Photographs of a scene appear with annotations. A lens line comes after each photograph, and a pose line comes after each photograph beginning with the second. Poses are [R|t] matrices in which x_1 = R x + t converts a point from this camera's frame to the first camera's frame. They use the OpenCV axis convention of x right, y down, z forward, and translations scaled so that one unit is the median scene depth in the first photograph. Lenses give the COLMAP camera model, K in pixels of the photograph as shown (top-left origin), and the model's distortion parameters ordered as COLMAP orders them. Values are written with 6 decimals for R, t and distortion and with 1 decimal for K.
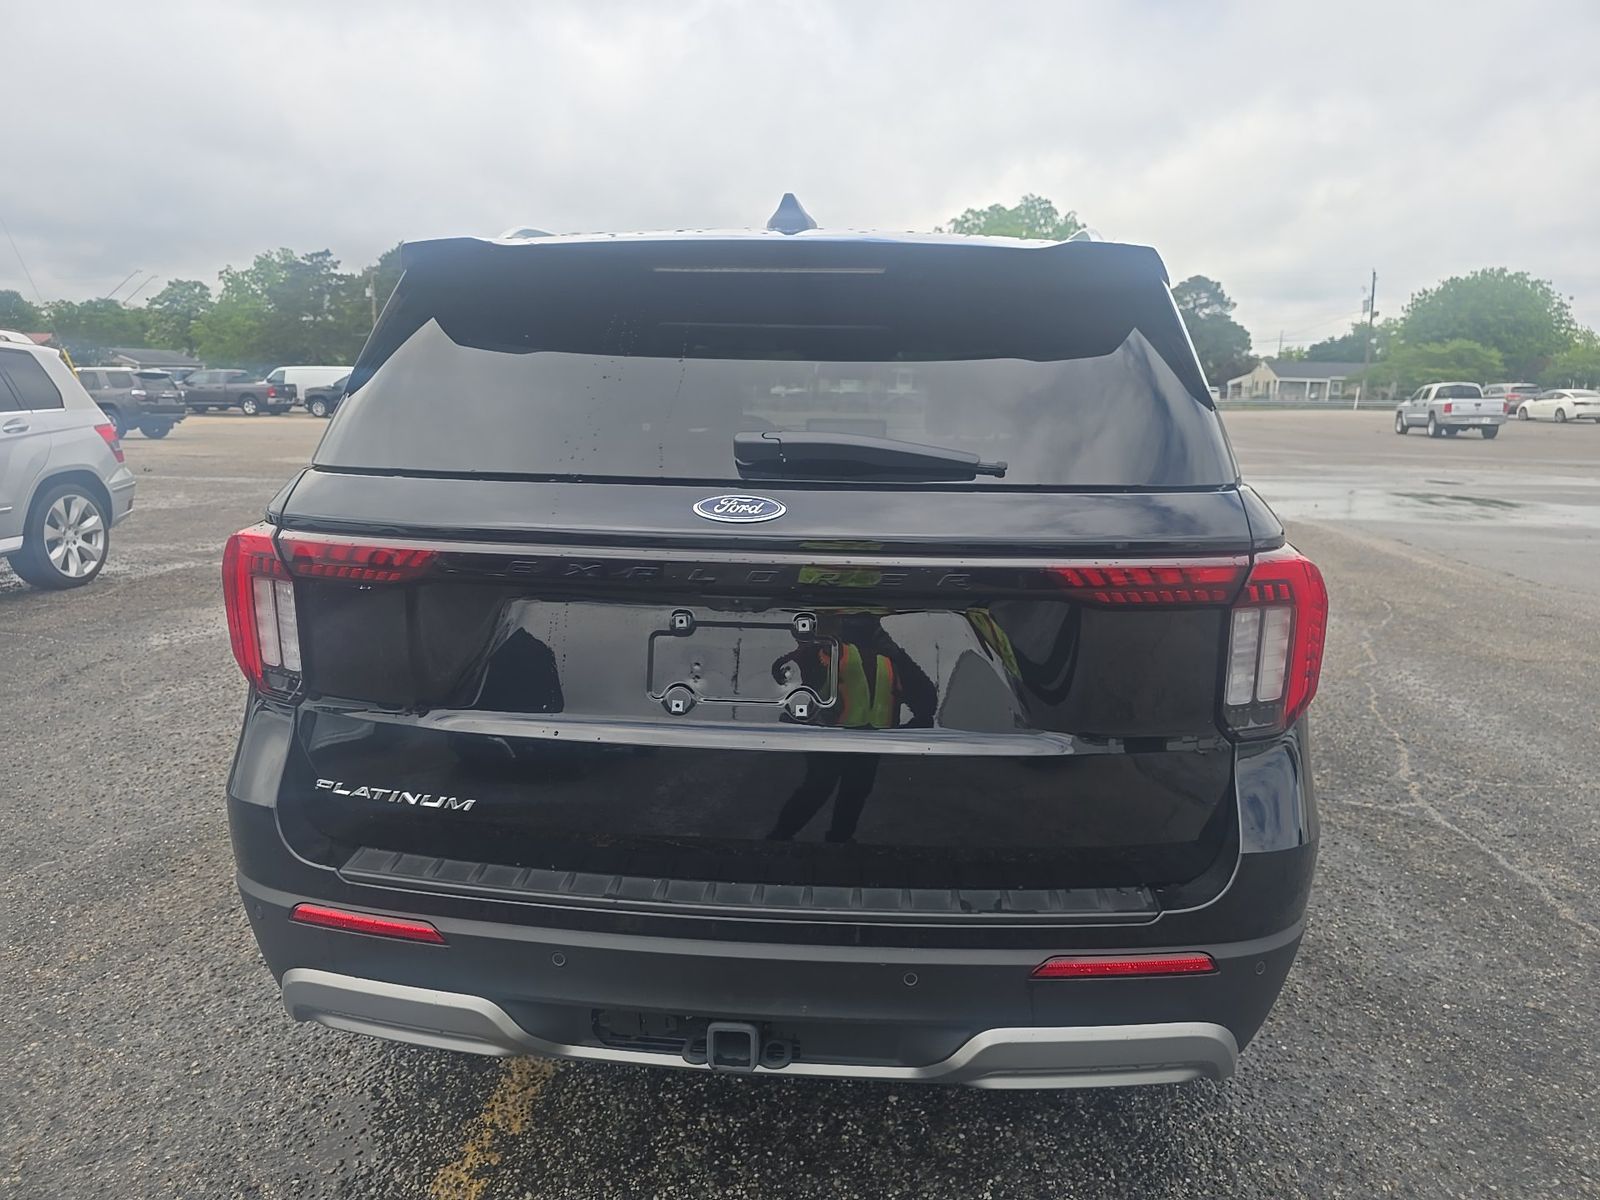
lens RADIAL K [[1084.1, 0, 800.0], [0, 1084.1, 600.0], [0, 0, 1]] dist [0.014143, 0.000271]
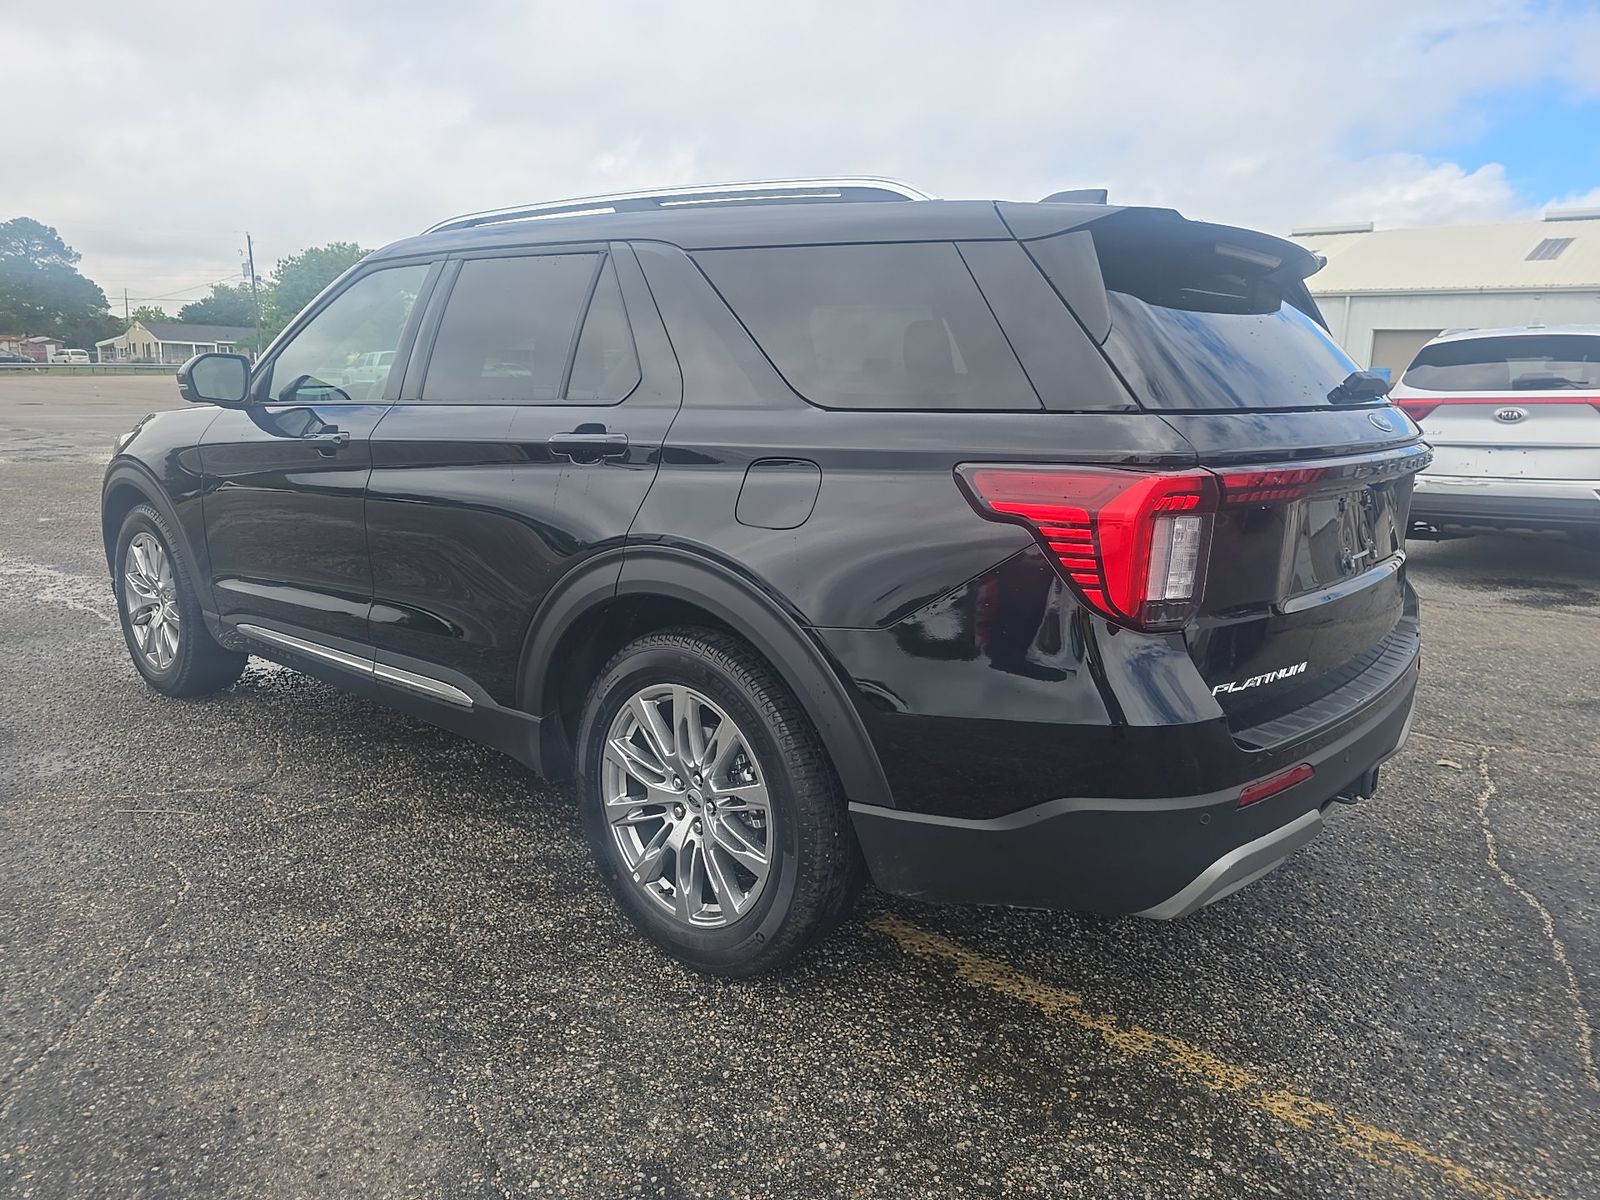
lens RADIAL K [[1084.1, 0, 800.0], [0, 1084.1, 600.0], [0, 0, 1]] dist [0.014143, 0.000271]
pose [[0.572619, -0.173144, 0.801330, -0.152985], [0.148365, 0.983190, 0.106420, -0.009307], [-0.806285, 0.057951, 0.588681, 0.067758]]
